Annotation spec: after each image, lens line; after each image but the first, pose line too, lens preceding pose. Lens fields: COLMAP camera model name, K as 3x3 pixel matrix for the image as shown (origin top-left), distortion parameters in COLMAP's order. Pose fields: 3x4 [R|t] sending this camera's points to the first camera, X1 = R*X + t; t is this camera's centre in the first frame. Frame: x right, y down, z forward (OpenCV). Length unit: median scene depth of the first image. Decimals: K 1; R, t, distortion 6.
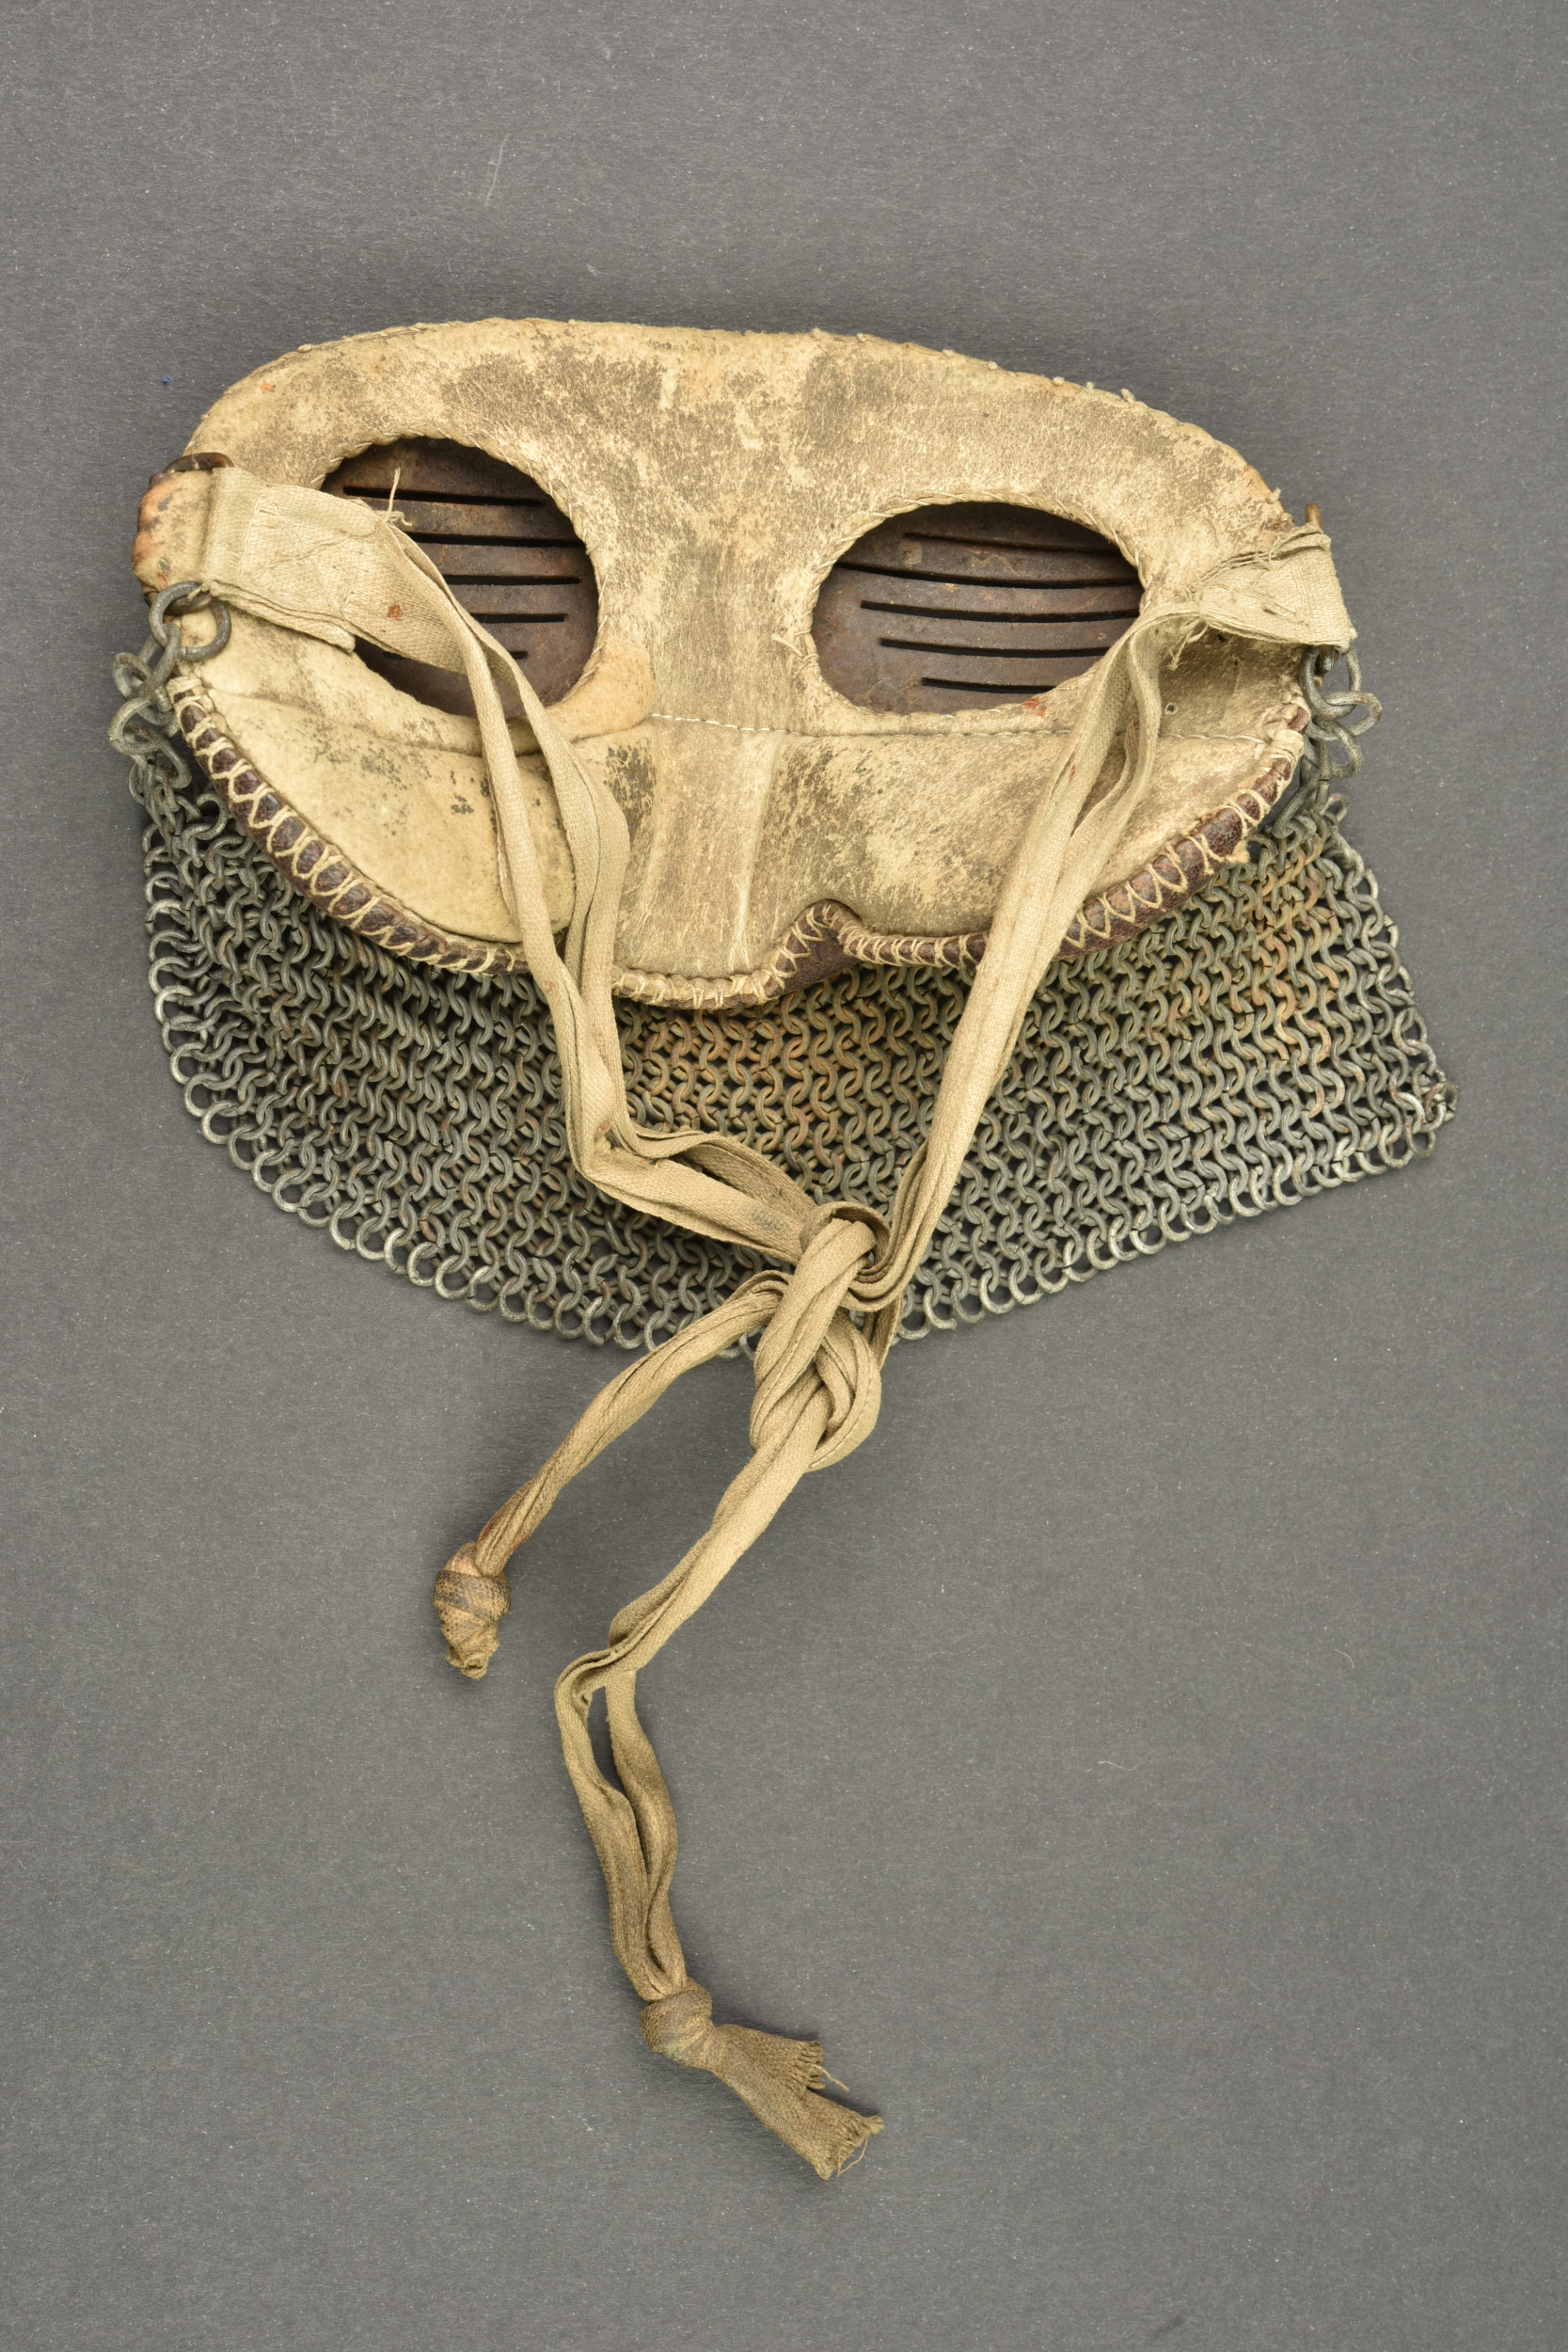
lens RADIAL K [[4216.1, 0, 784.0], [0, 4216.1, 1176.0], [0, 0, 1]] dist [0.013132, -0.092389]
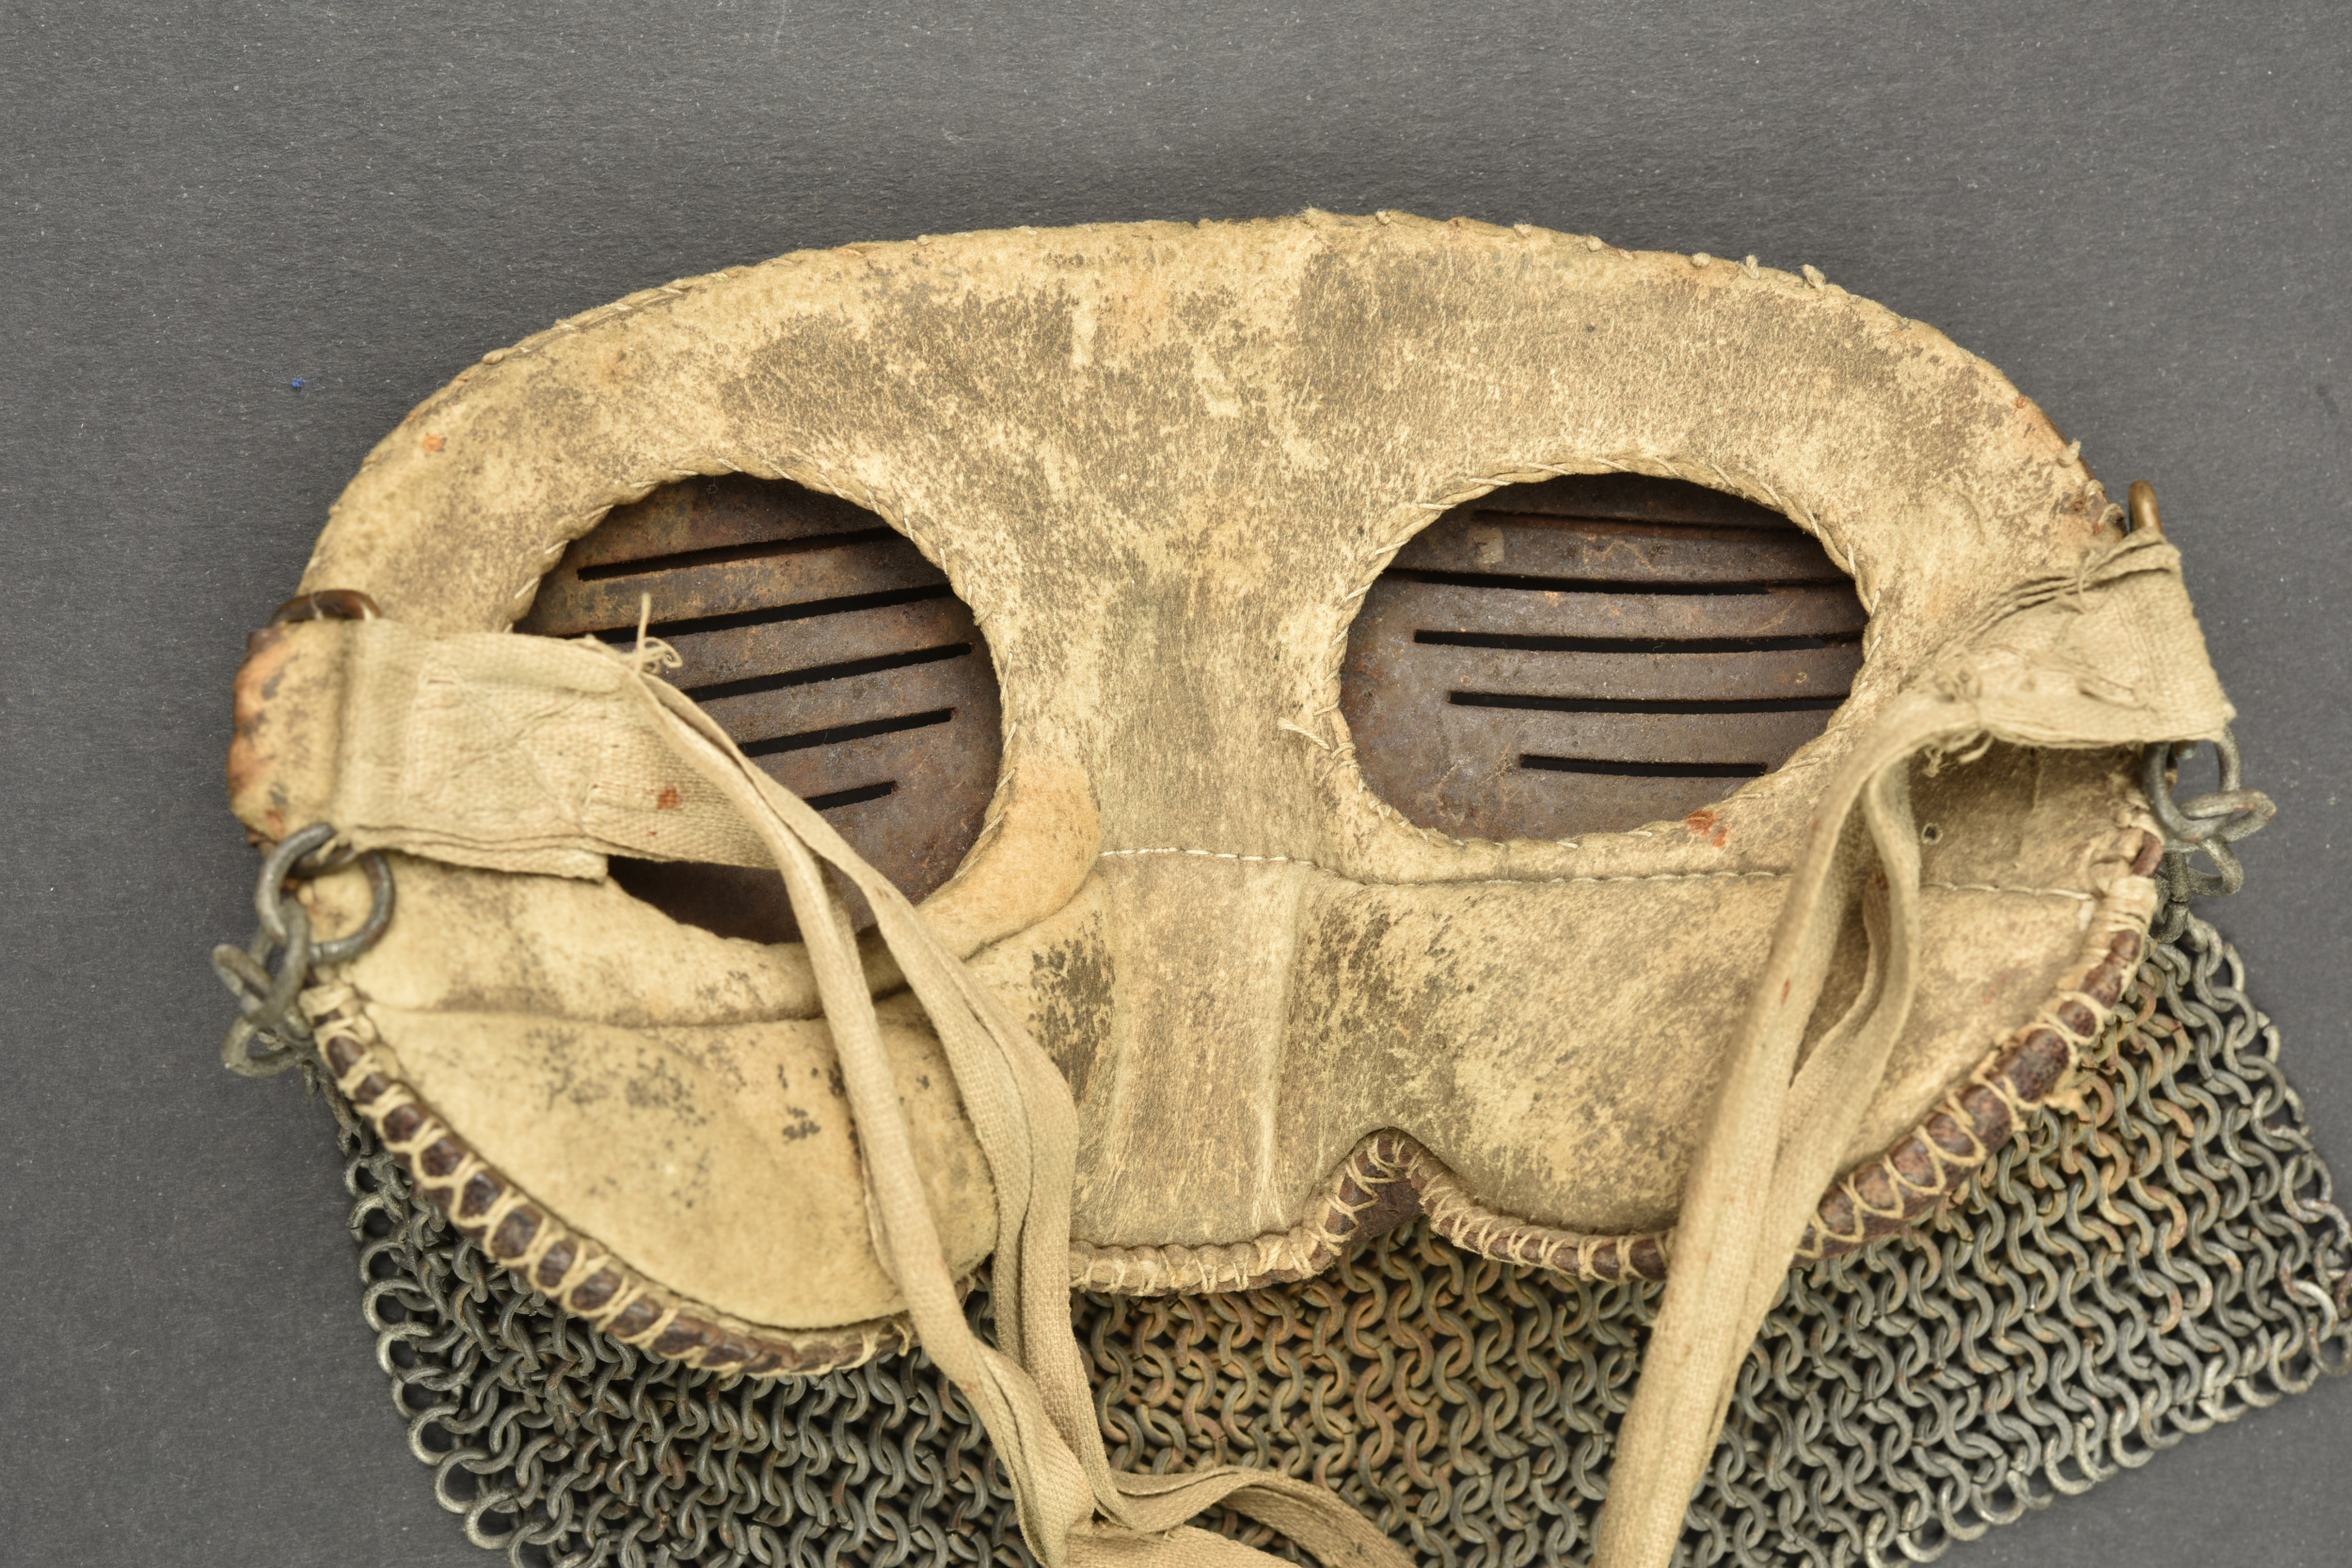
lens RADIAL K [[4216.1, 0, 1176.0], [0, 4216.1, 784.0], [0, 0, 1]] dist [0.013132, -0.092389]
pose [[0.995949, -0.077241, -0.046046, 0.010117], [0.081618, 0.991401, 0.102289, -0.183628], [0.037749, -0.105632, 0.993689, 0.367993]]
